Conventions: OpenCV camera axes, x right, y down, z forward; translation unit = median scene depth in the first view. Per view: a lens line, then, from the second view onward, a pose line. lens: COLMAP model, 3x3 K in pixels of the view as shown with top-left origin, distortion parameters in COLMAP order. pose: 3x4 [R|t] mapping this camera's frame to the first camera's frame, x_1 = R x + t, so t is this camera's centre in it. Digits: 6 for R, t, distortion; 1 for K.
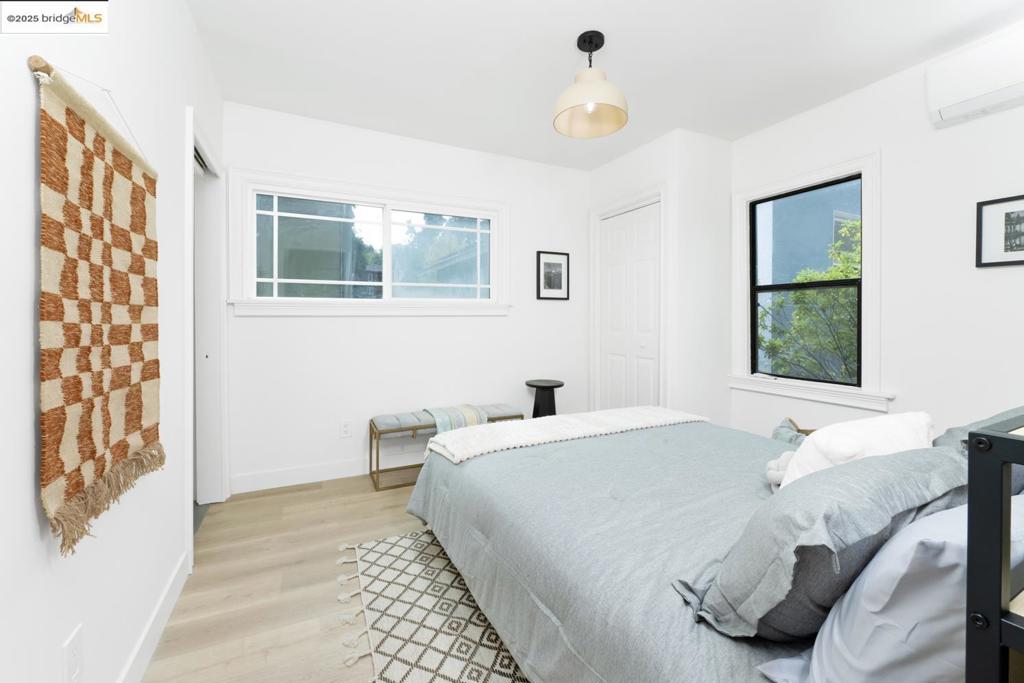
lens RADIAL K [[410.9, 0, 514.0], [0, 410.9, 331.8], [0, 0, 1]] dist [-0.000327, -0.000086]
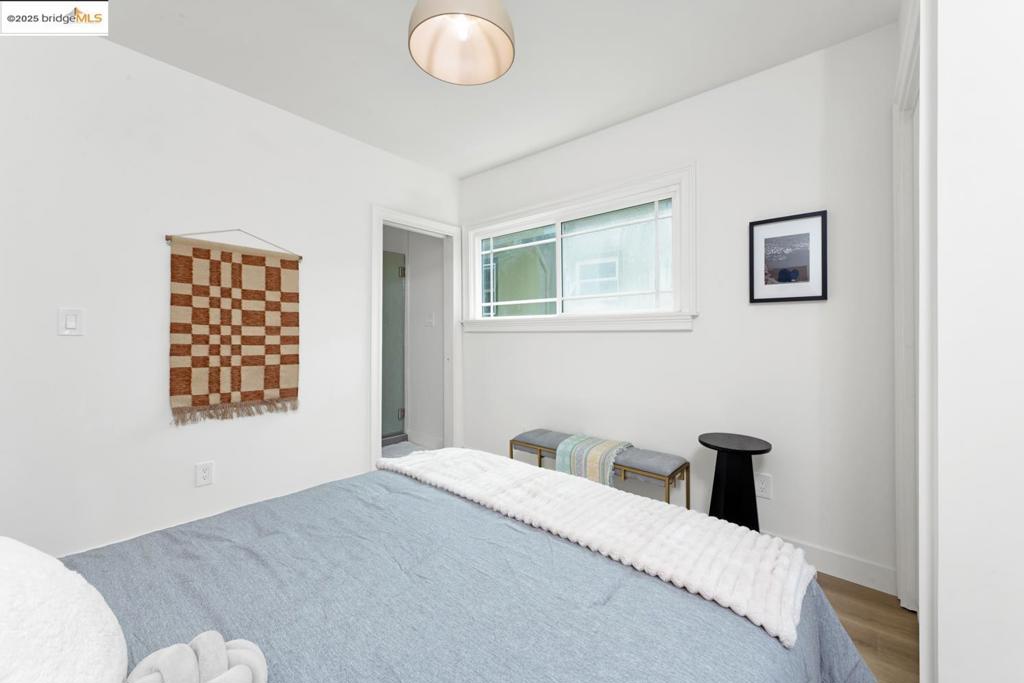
lens RADIAL K [[410.9, 0, 514.0], [0, 410.9, 331.8], [0, 0, 1]] dist [-0.000327, -0.000086]
pose [[0.371408, -0.002050, -0.928467, 0.573182], [-0.036313, 0.999200, -0.016732, -0.019456], [0.927759, 0.039930, 0.371037, 0.555837]]
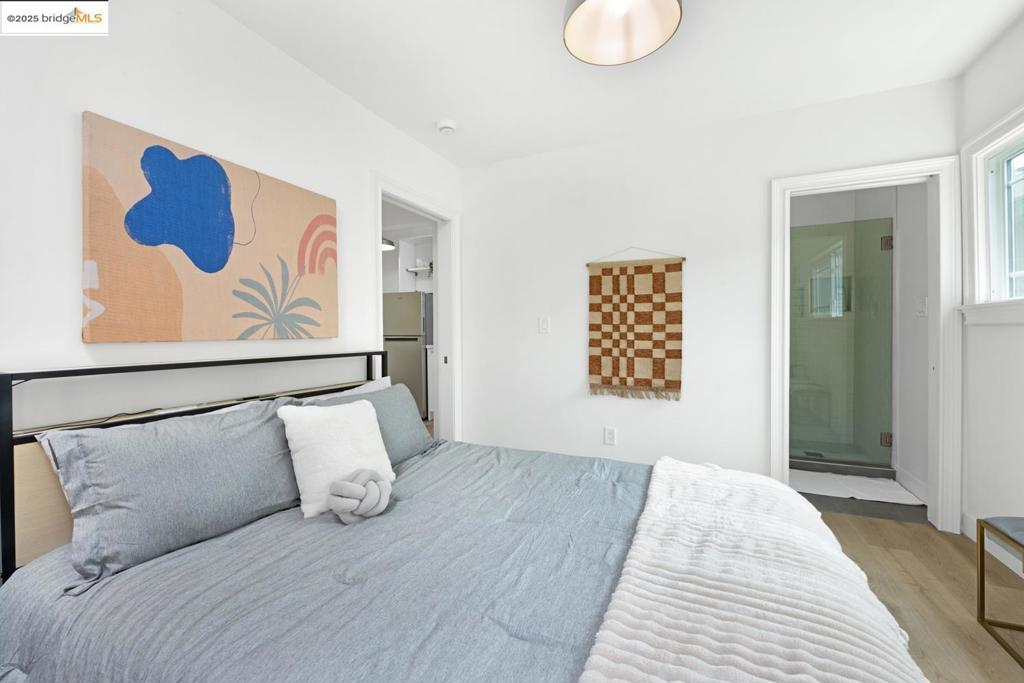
lens RADIAL K [[406.0, 0, 509.5], [0, 406.0, 333.5], [0, 0, 1]] dist [-0.001276, -0.000343]
pose [[-0.780999, 0.008138, -0.624479, 0.478525], [-0.013848, 0.999444, 0.030342, -0.029324], [0.624378, 0.032345, -0.780452, 0.928238]]
